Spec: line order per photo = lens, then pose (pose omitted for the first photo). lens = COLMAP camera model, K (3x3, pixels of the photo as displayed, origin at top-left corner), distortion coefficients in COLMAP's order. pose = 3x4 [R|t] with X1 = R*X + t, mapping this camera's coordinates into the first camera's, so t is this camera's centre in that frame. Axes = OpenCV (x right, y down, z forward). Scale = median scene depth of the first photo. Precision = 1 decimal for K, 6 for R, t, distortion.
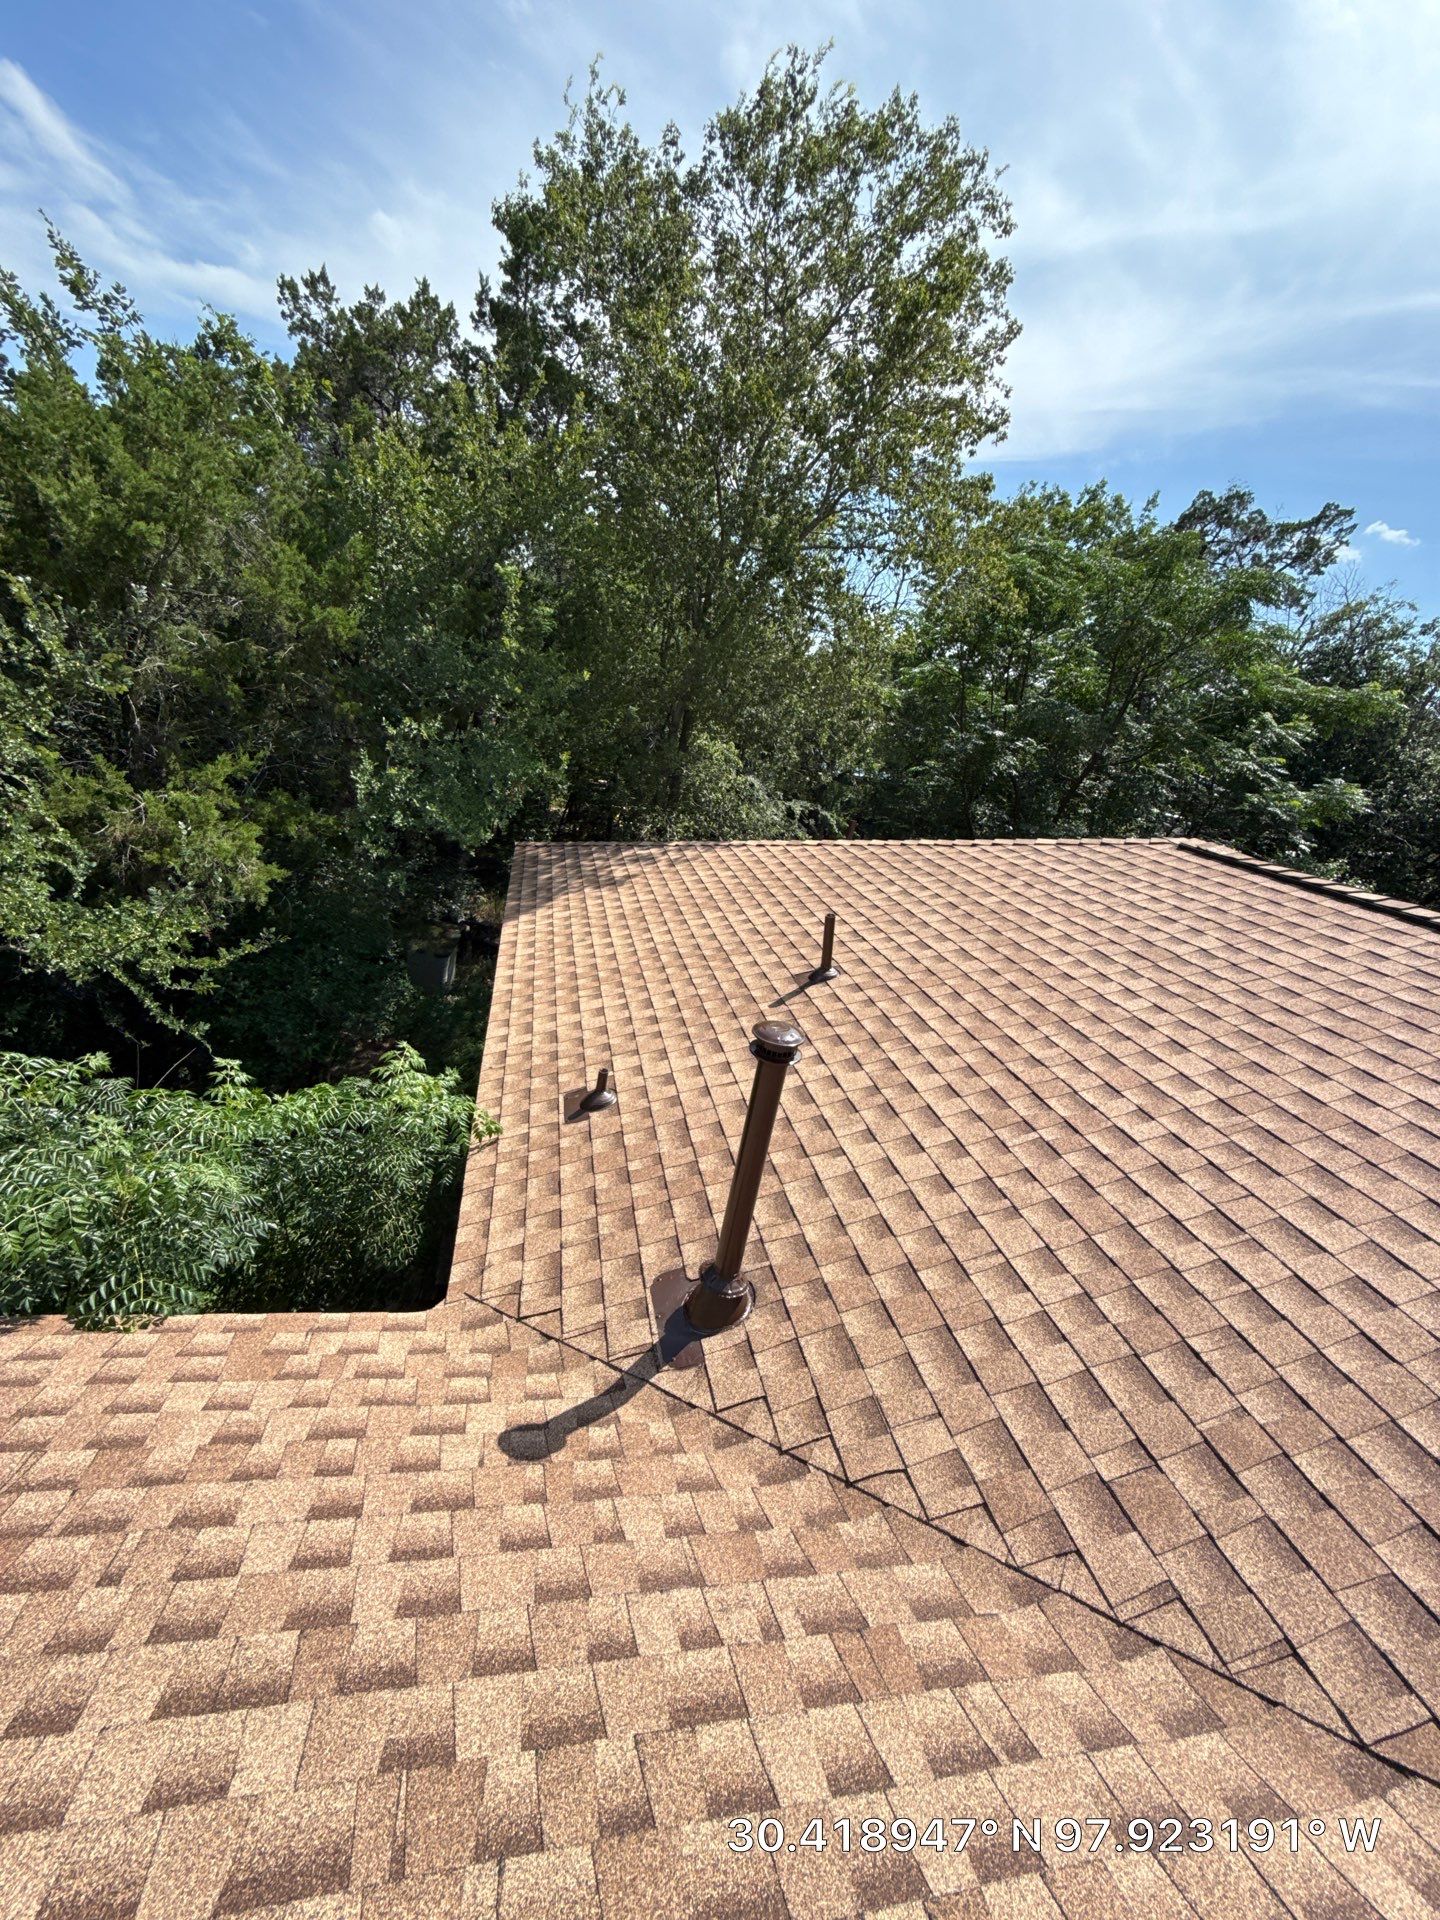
lens RADIAL K [[767.0, 0, 720.0], [0, 767.0, 960.0], [0, 0, 1]] dist [-0.001305, 0.001593]
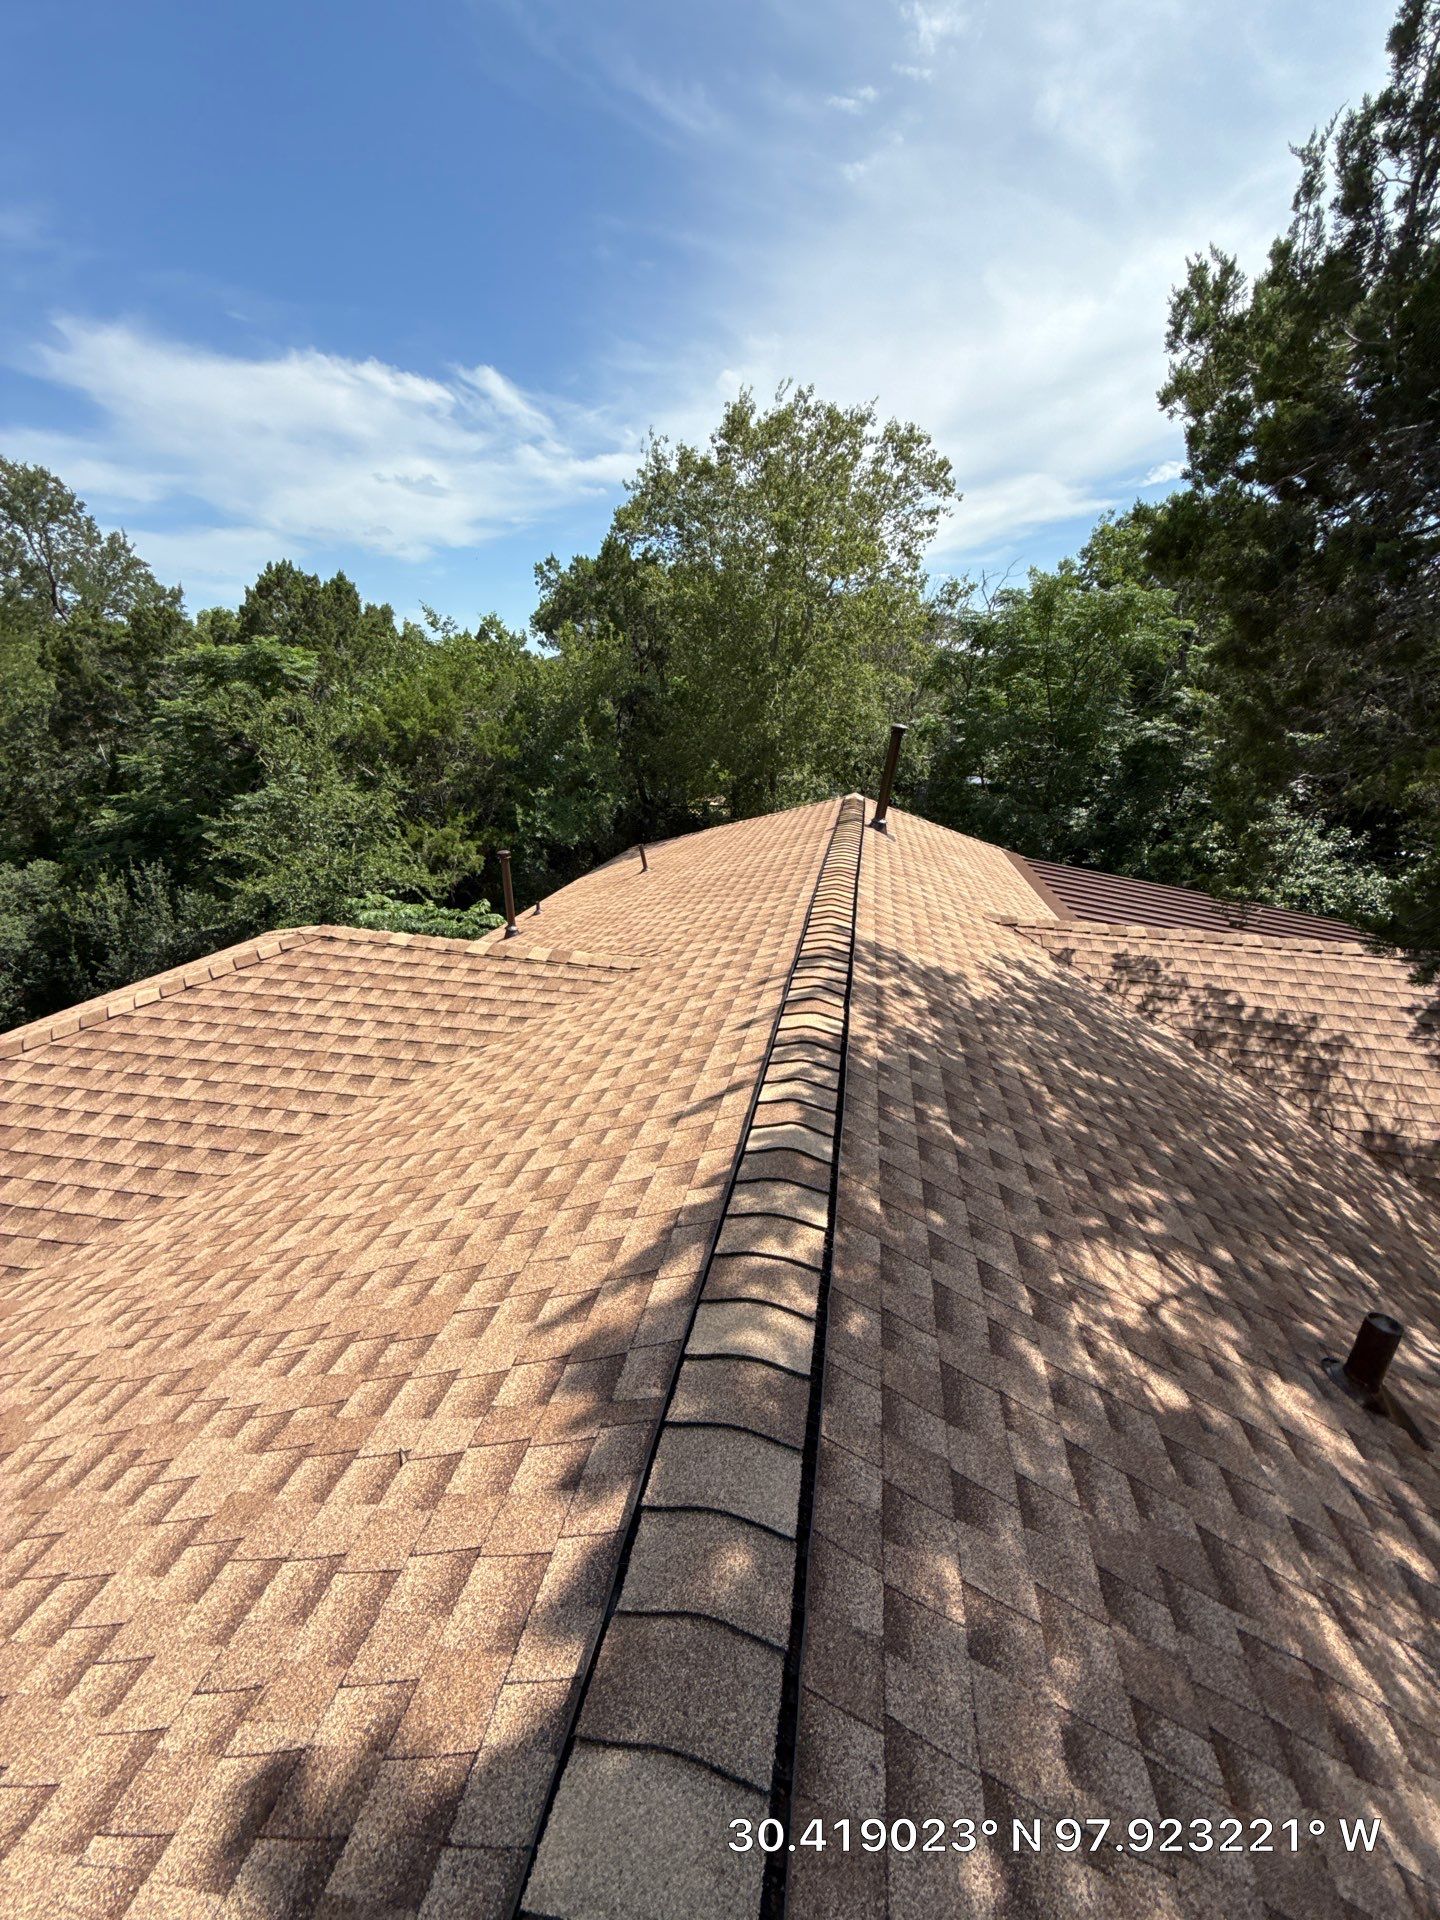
lens RADIAL K [[767.0, 0, 720.0], [0, 767.0, 960.0], [0, 0, 1]] dist [-0.001305, 0.001593]
pose [[0.904209, -0.058093, -0.423120, 0.916215], [0.030010, 0.996899, -0.072740, 0.334381], [0.426034, 0.053074, 0.903149, -0.697162]]
